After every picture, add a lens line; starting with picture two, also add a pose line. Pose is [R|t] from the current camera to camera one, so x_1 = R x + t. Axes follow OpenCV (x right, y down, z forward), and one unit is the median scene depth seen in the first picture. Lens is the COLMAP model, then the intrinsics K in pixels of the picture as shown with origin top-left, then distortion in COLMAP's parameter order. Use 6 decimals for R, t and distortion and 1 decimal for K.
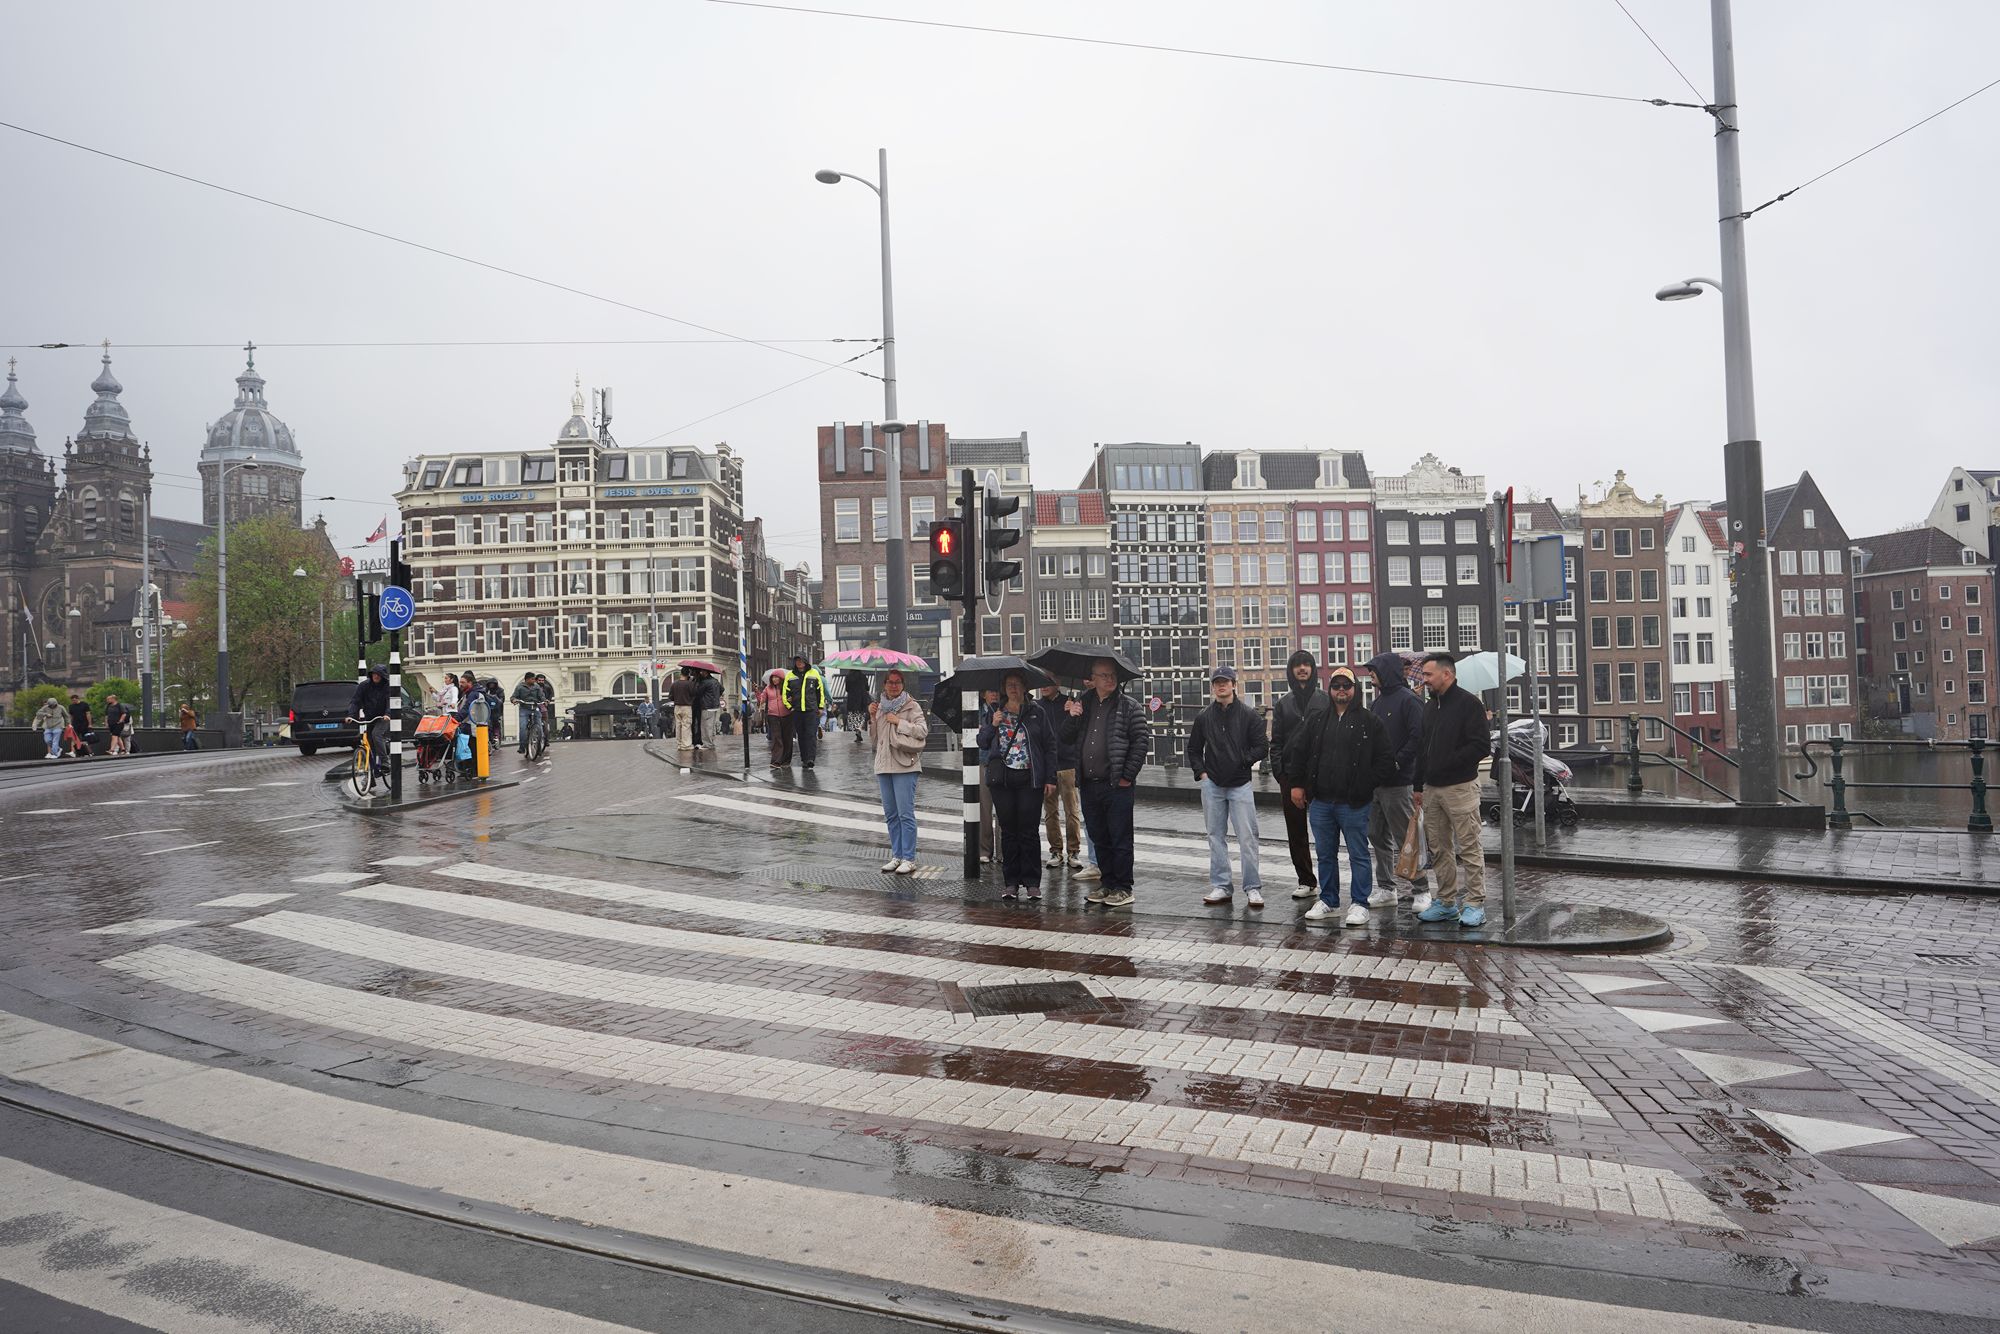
lens RADIAL K [[1309.0, 0, 995.7], [0, 1309.0, 668.3], [0, 0, 1]] dist [-0.026068, 0.026754]
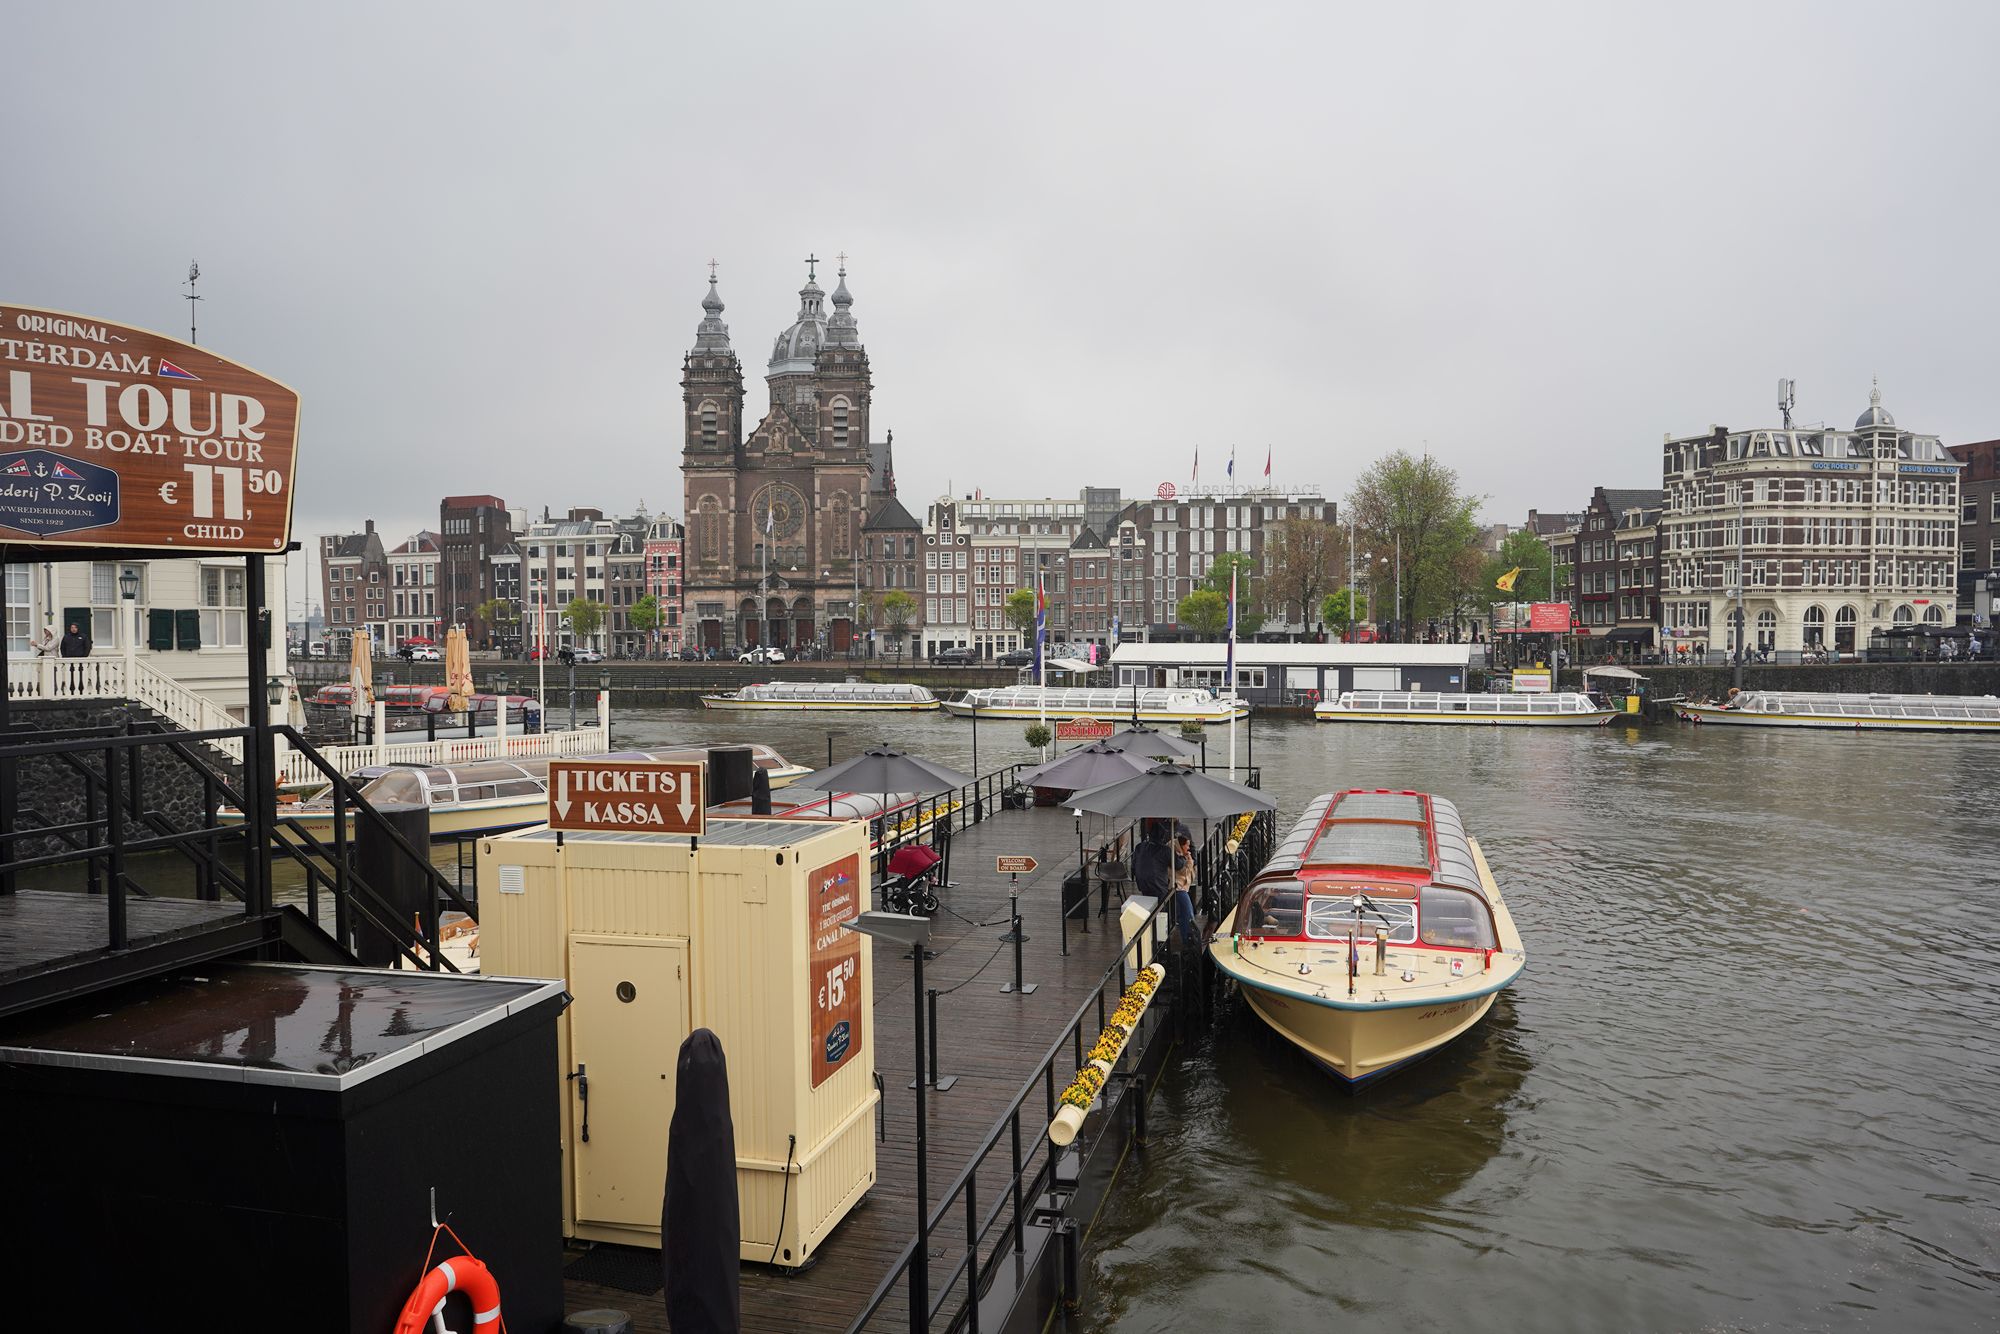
lens RADIAL K [[1309.0, 0, 995.7], [0, 1309.0, 668.3], [0, 0, 1]] dist [-0.026068, 0.026754]
pose [[0.979551, 0.030201, 0.198918, -1.447489], [-0.040573, 0.998010, 0.048274, 0.040950], [-0.197064, -0.055357, 0.978827, -0.115331]]
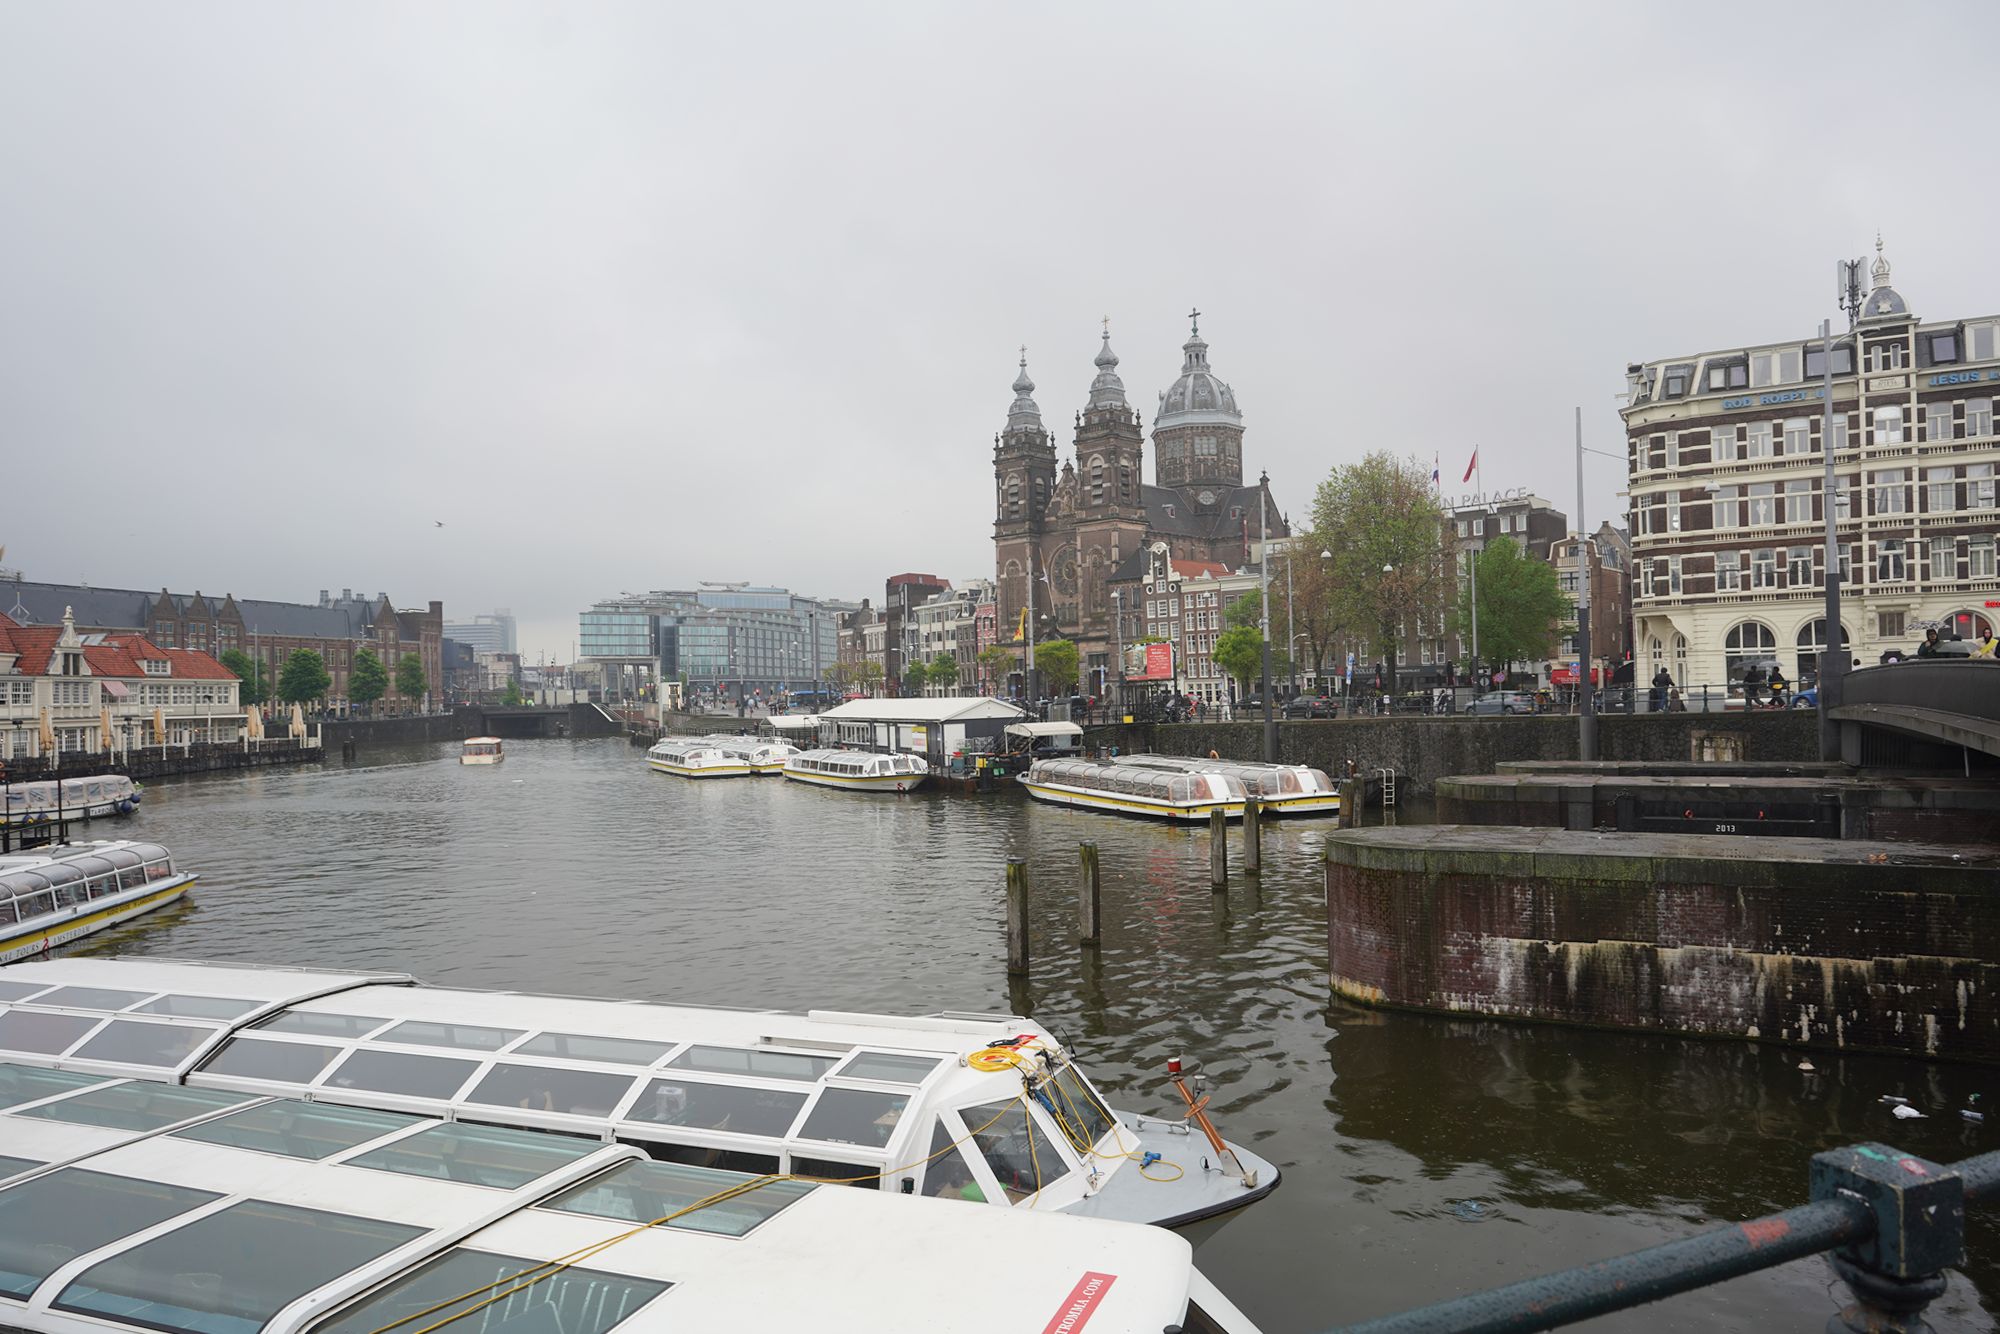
lens RADIAL K [[1309.0, 0, 995.7], [0, 1309.0, 668.3], [0, 0, 1]] dist [-0.026068, 0.026754]
pose [[0.859137, 0.007768, -0.511687, -0.379753], [0.007046, 0.999610, 0.027007, 0.011905], [0.511697, -0.026808, 0.858747, 0.044260]]
